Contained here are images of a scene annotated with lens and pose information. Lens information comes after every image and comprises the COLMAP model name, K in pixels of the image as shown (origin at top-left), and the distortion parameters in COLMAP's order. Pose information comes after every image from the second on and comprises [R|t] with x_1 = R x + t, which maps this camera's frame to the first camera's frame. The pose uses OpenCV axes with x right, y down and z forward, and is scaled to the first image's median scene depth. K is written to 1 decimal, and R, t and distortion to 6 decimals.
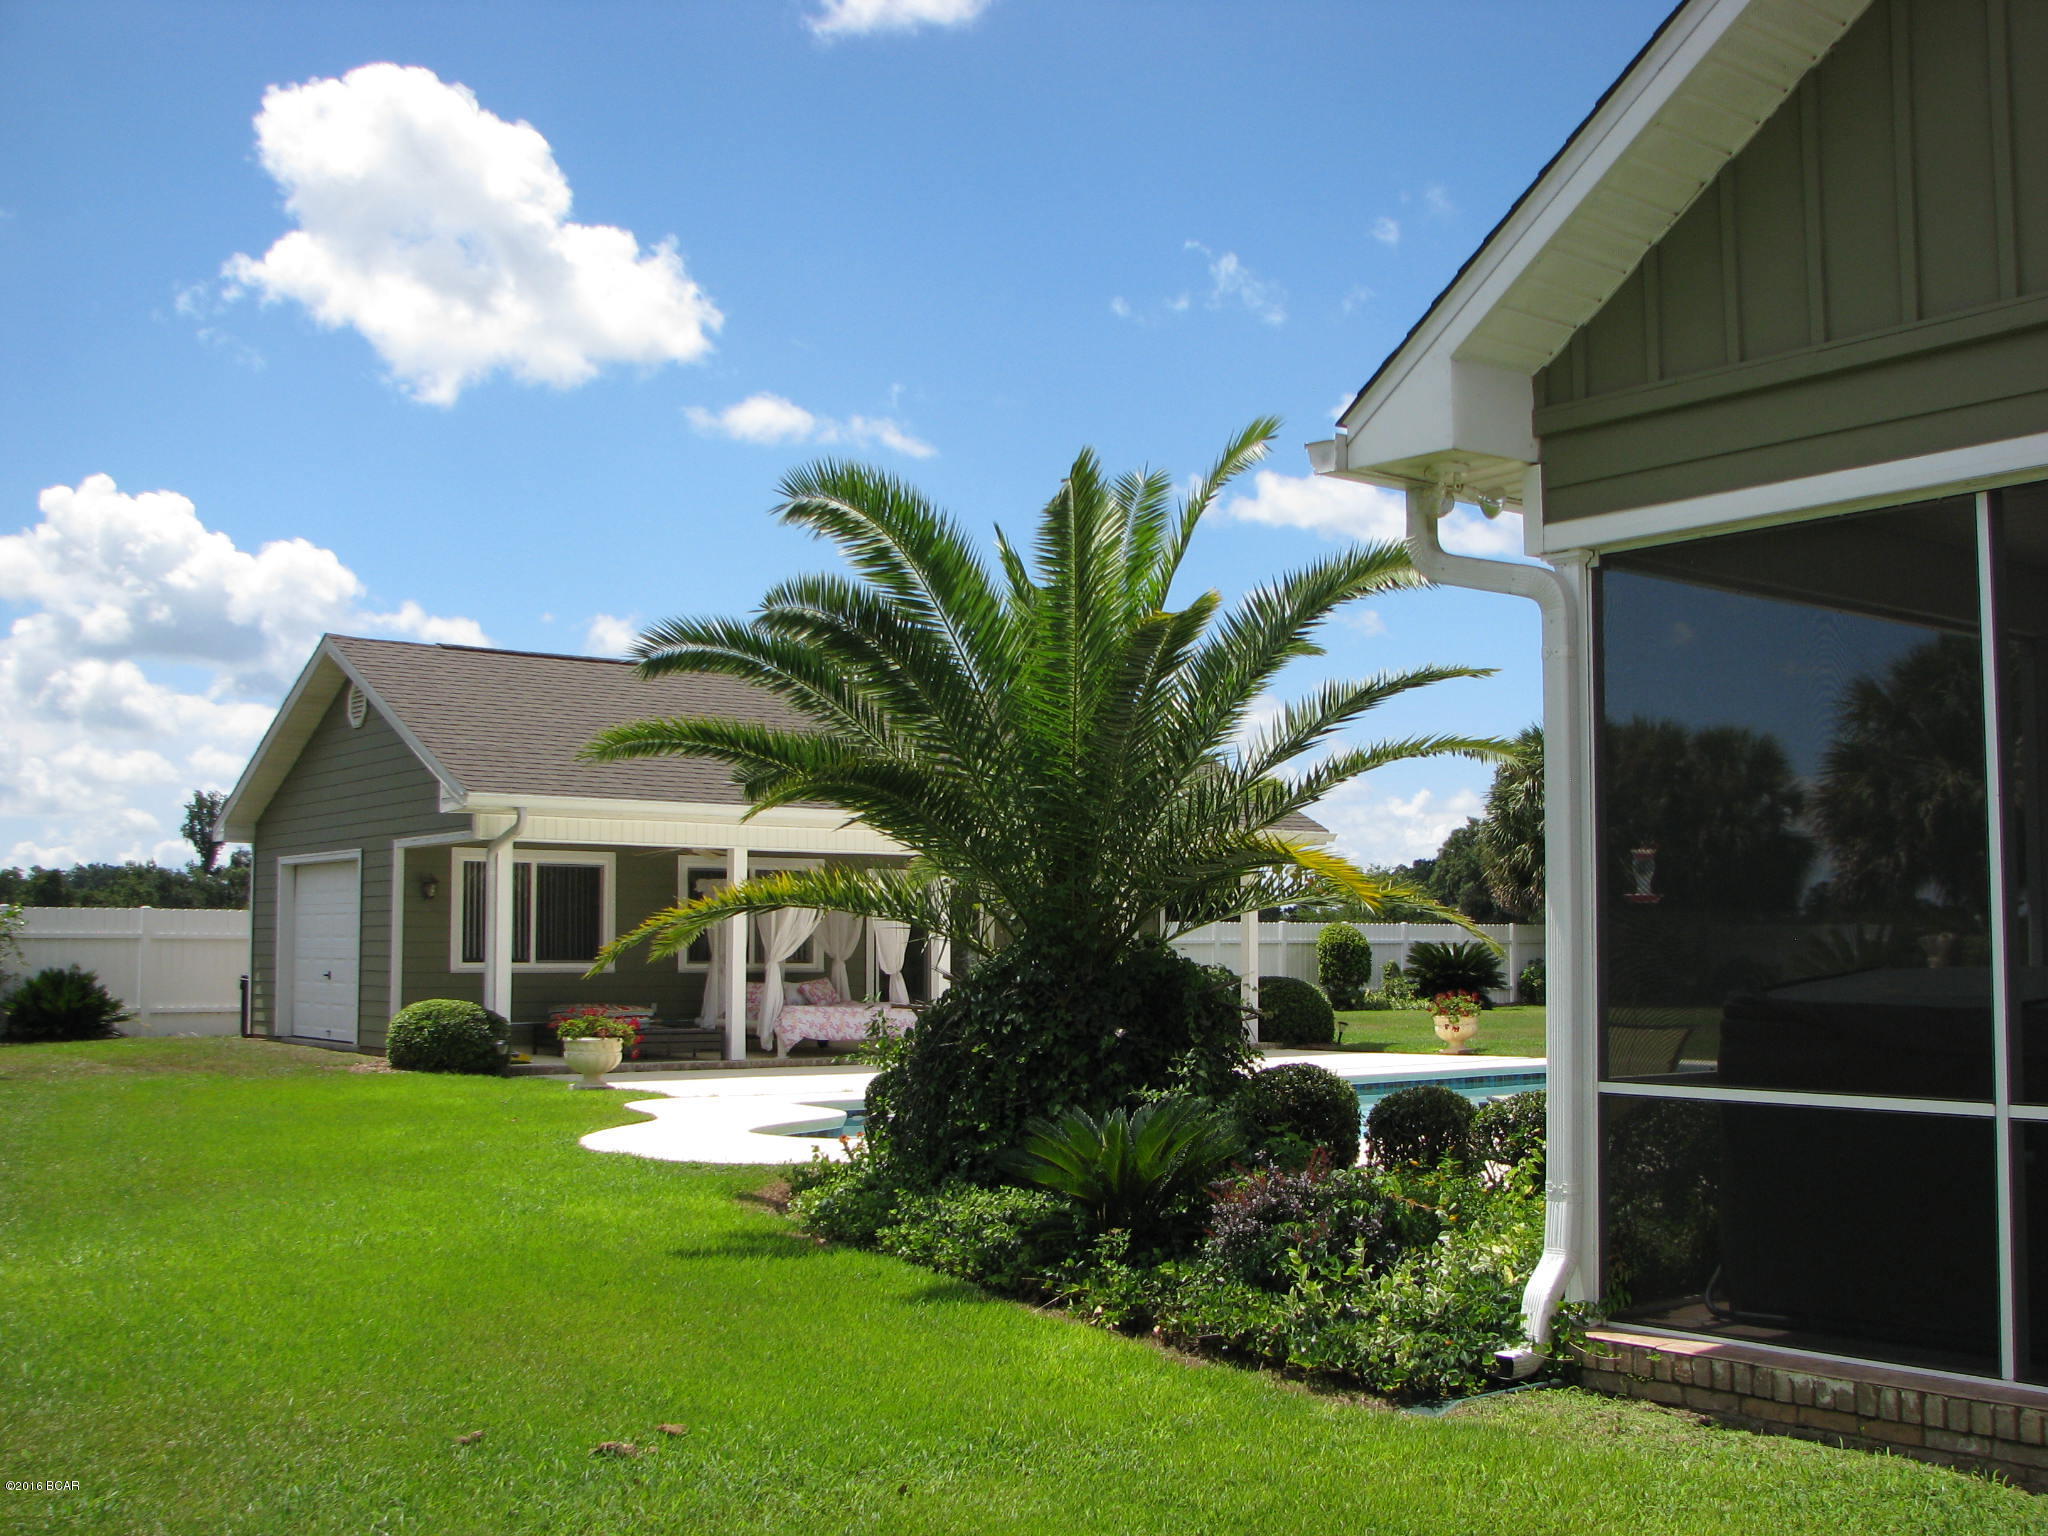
lens RADIAL K [[2222.0, 0, 1041.8], [0, 2222.0, 791.9], [0, 0, 1]] dist [-0.203069, 0.304890]
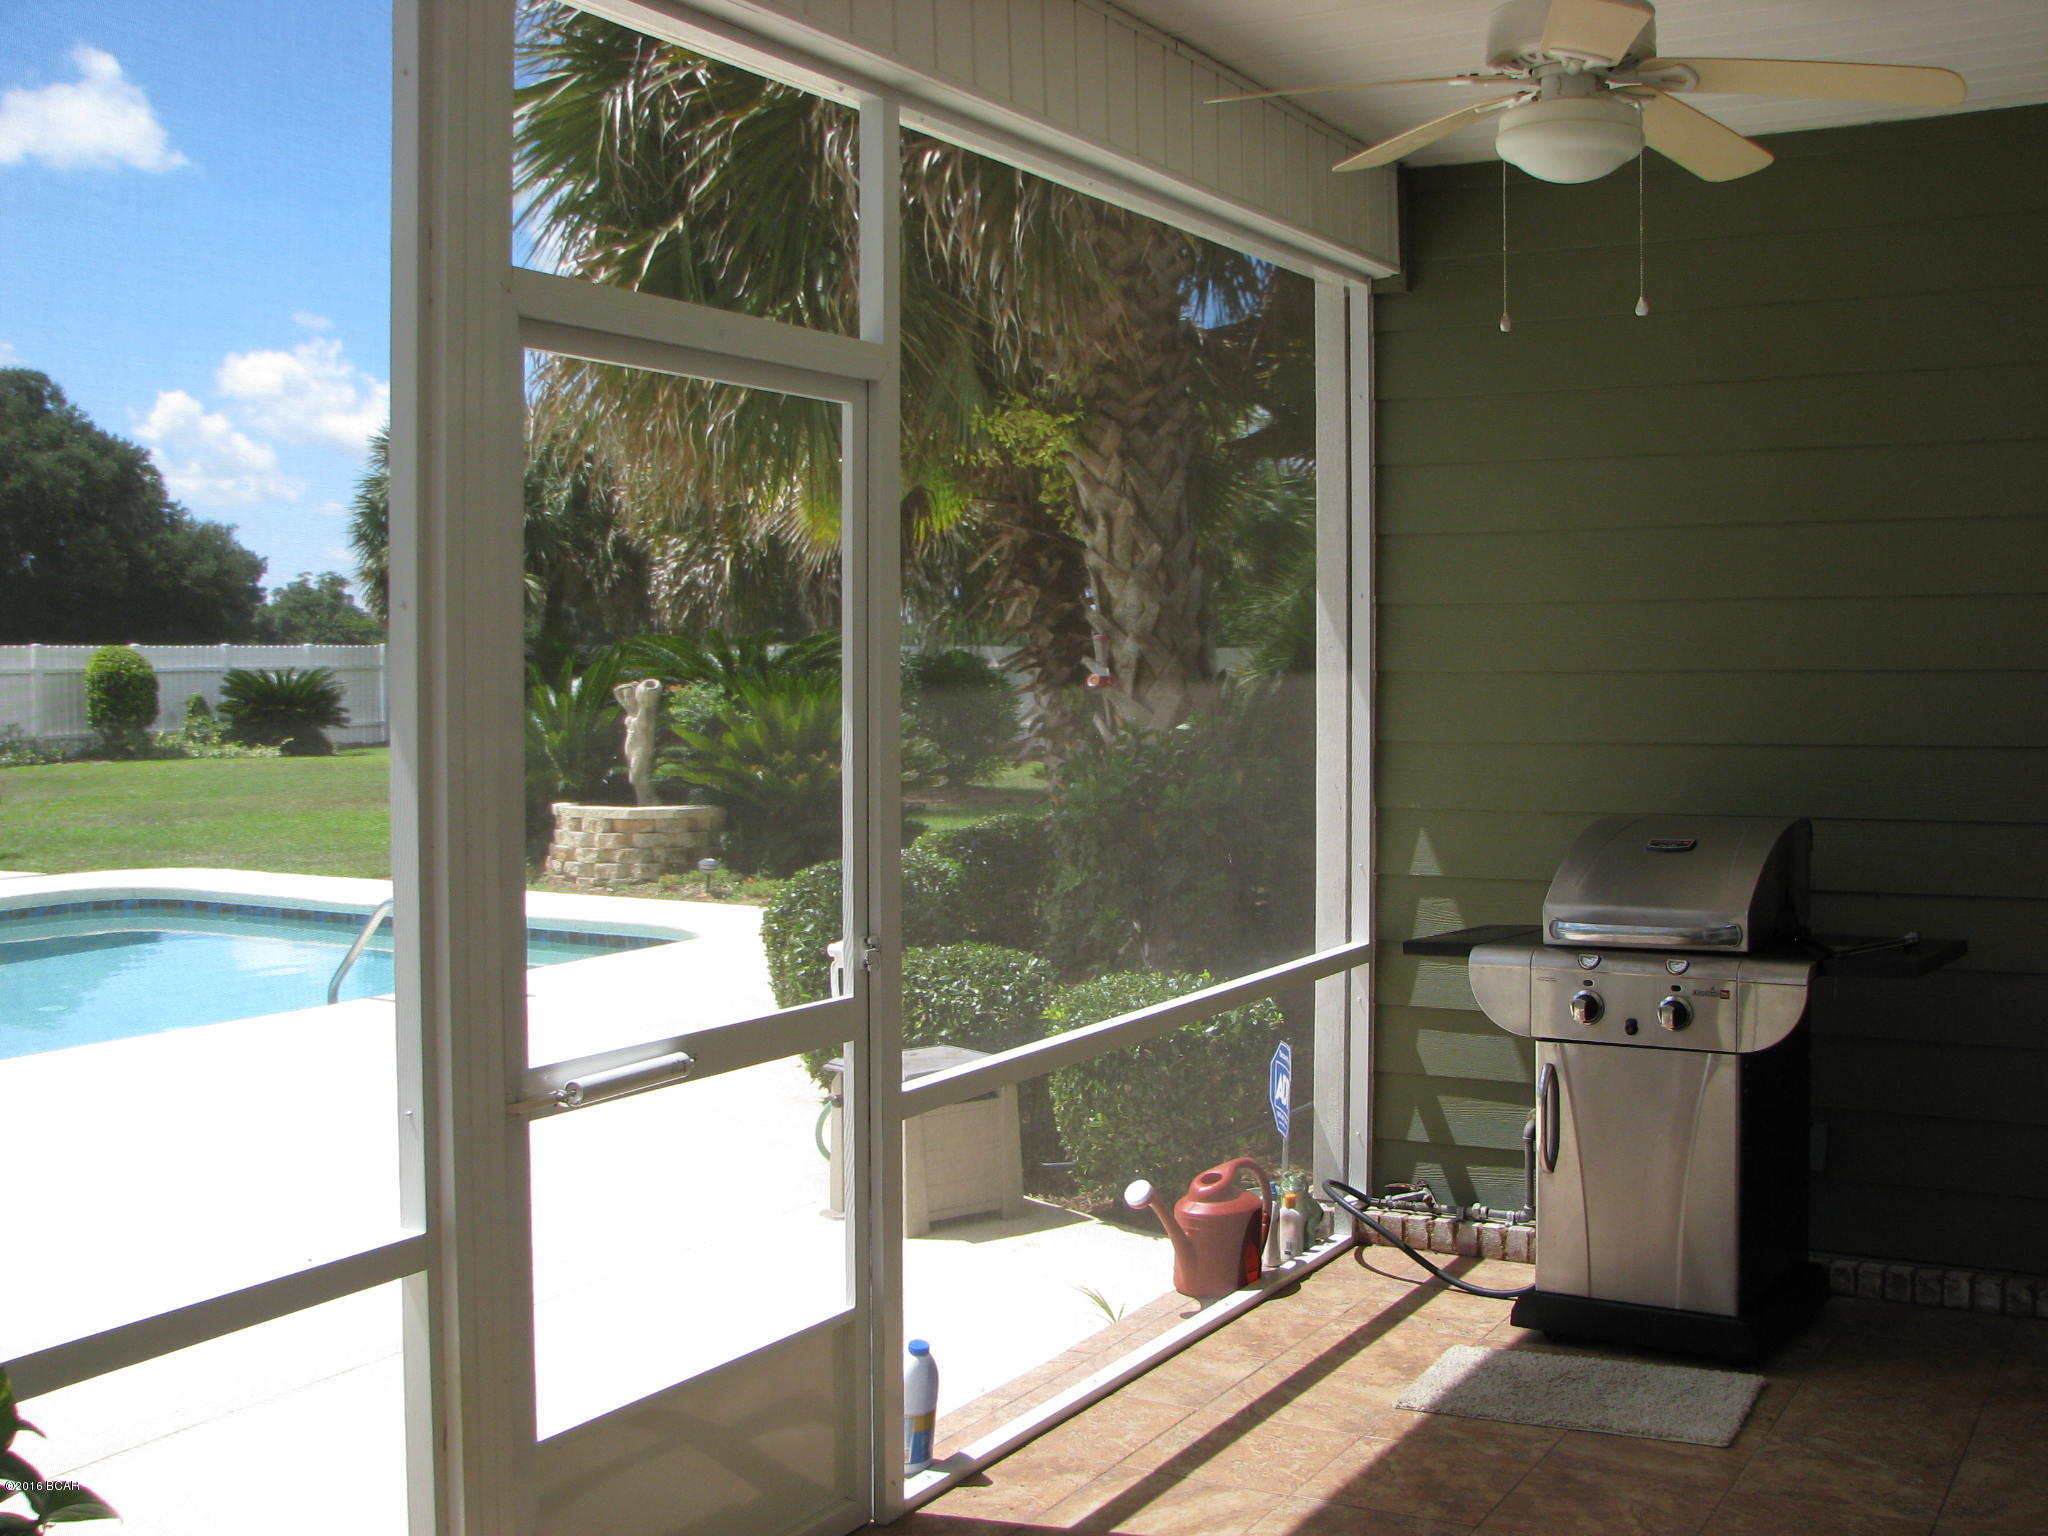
lens RADIAL K [[2222.0, 0, 1041.8], [0, 2222.0, 791.9], [0, 0, 1]] dist [-0.203069, 0.304890]
pose [[0.923758, -0.025882, 0.382101, 0.111234], [-0.025073, 0.991486, 0.127775, 0.004525], [-0.382155, -0.127614, 0.915244, 0.144089]]
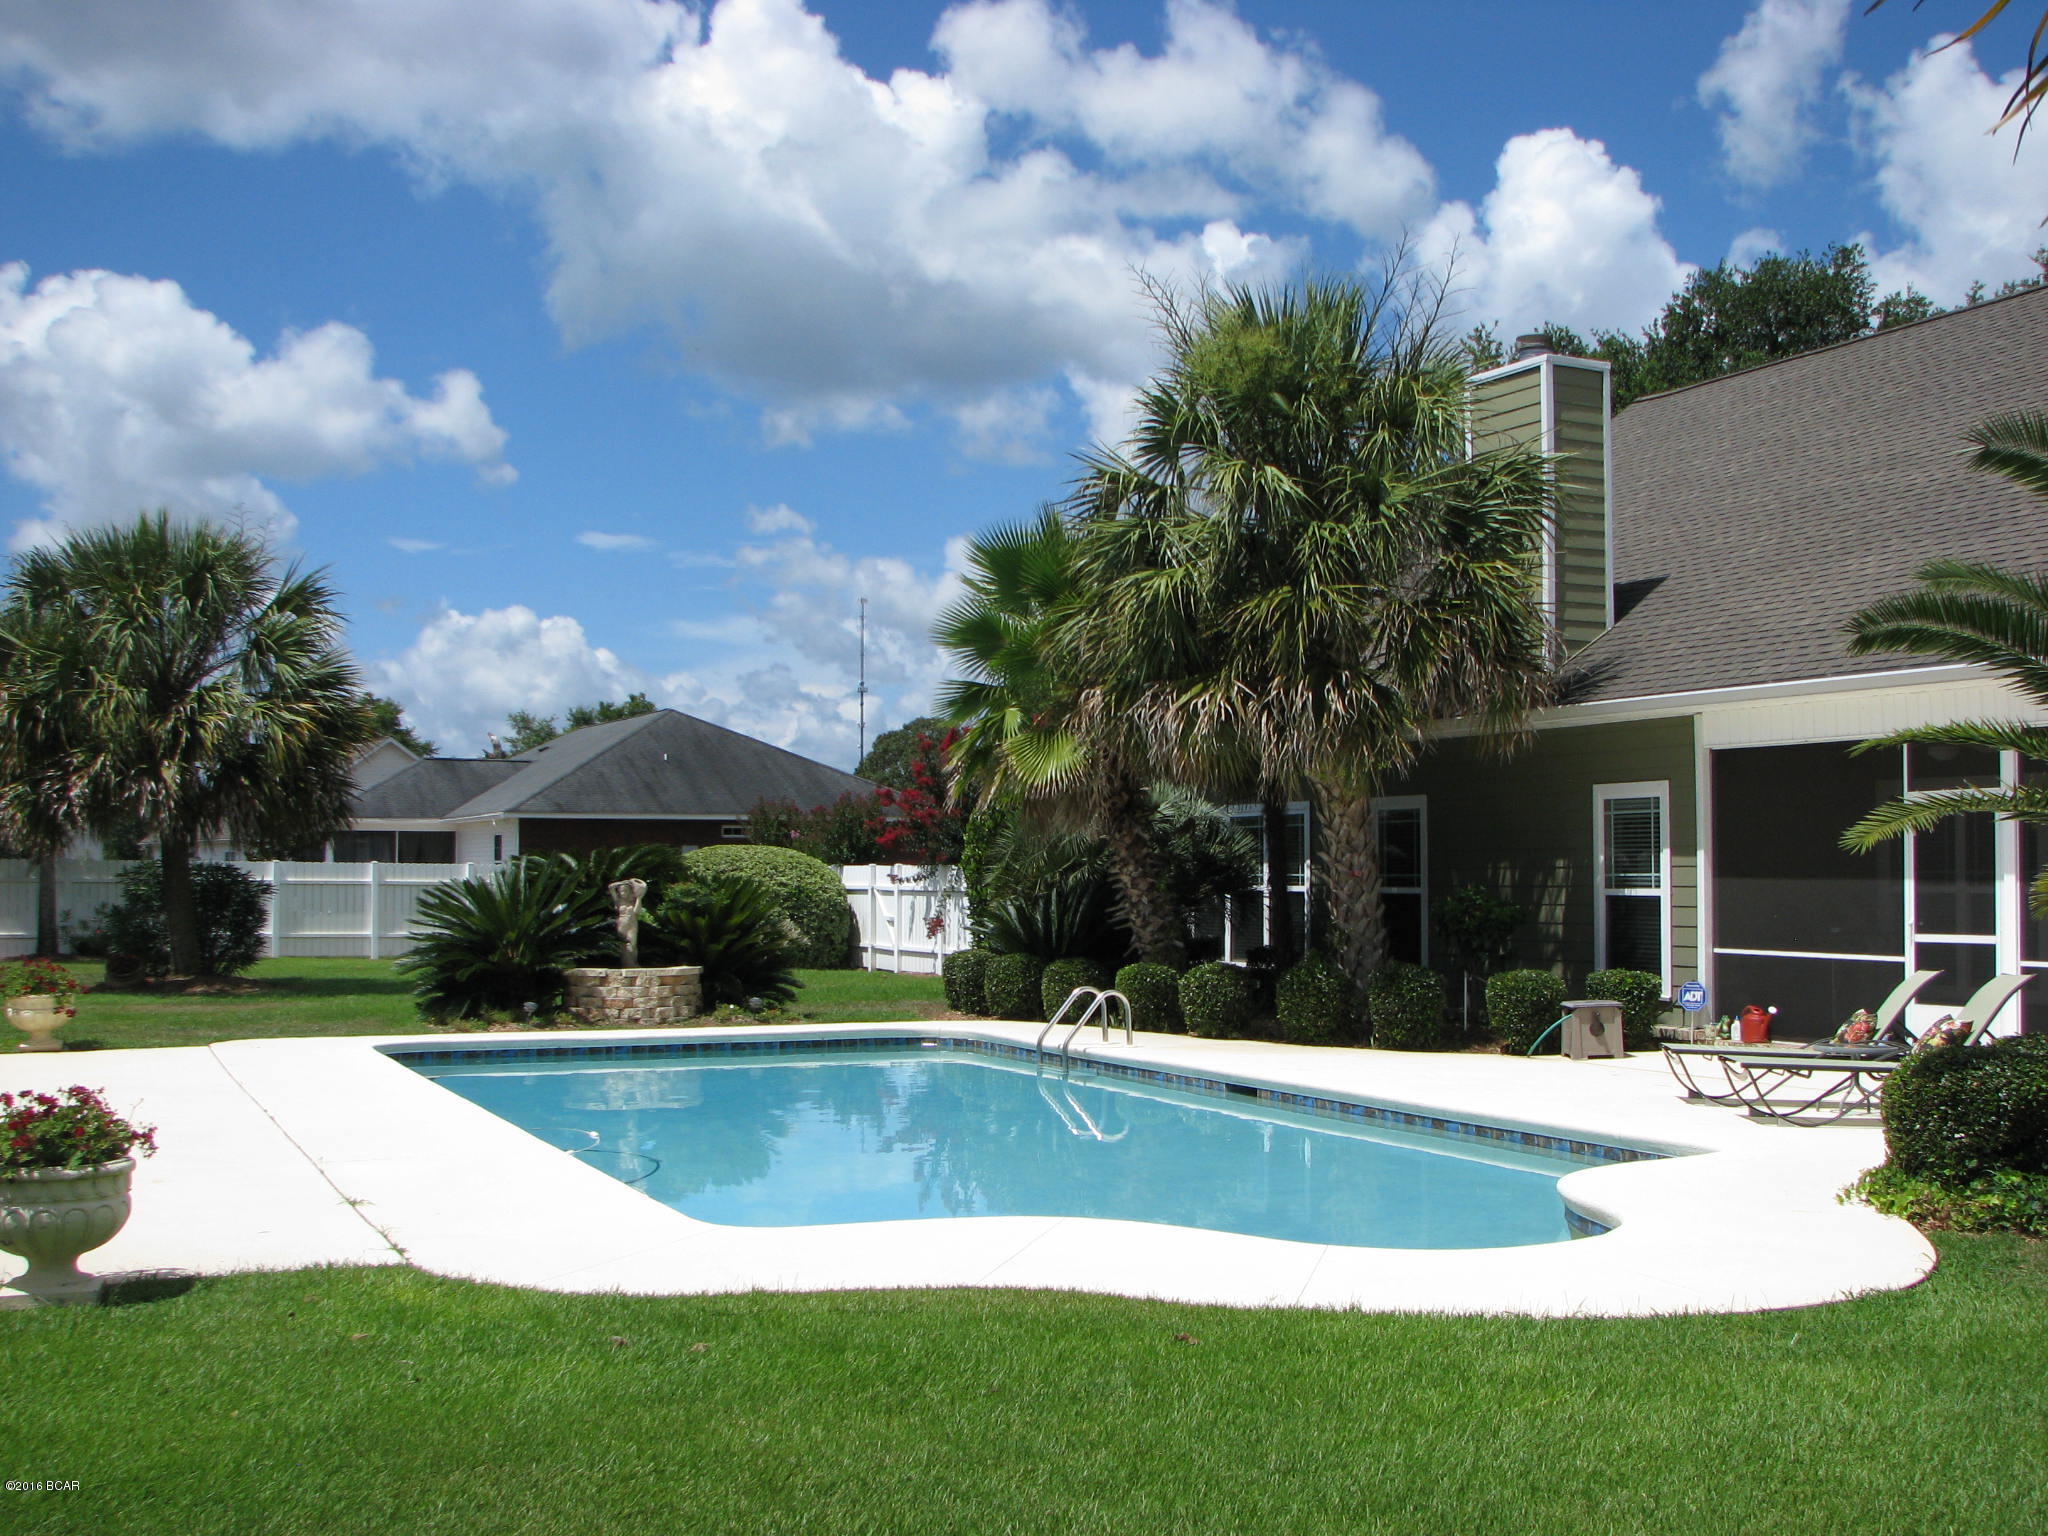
lens RADIAL K [[2229.5, 0, 1019.9], [0, 2229.5, 778.4], [0, 0, 1]] dist [-0.207693, 0.314206]
pose [[0.237640, 0.040503, 0.970509, -0.185668], [-0.069218, 0.997296, -0.024672, 0.013926], [-0.968884, -0.061313, 0.239801, 0.254859]]
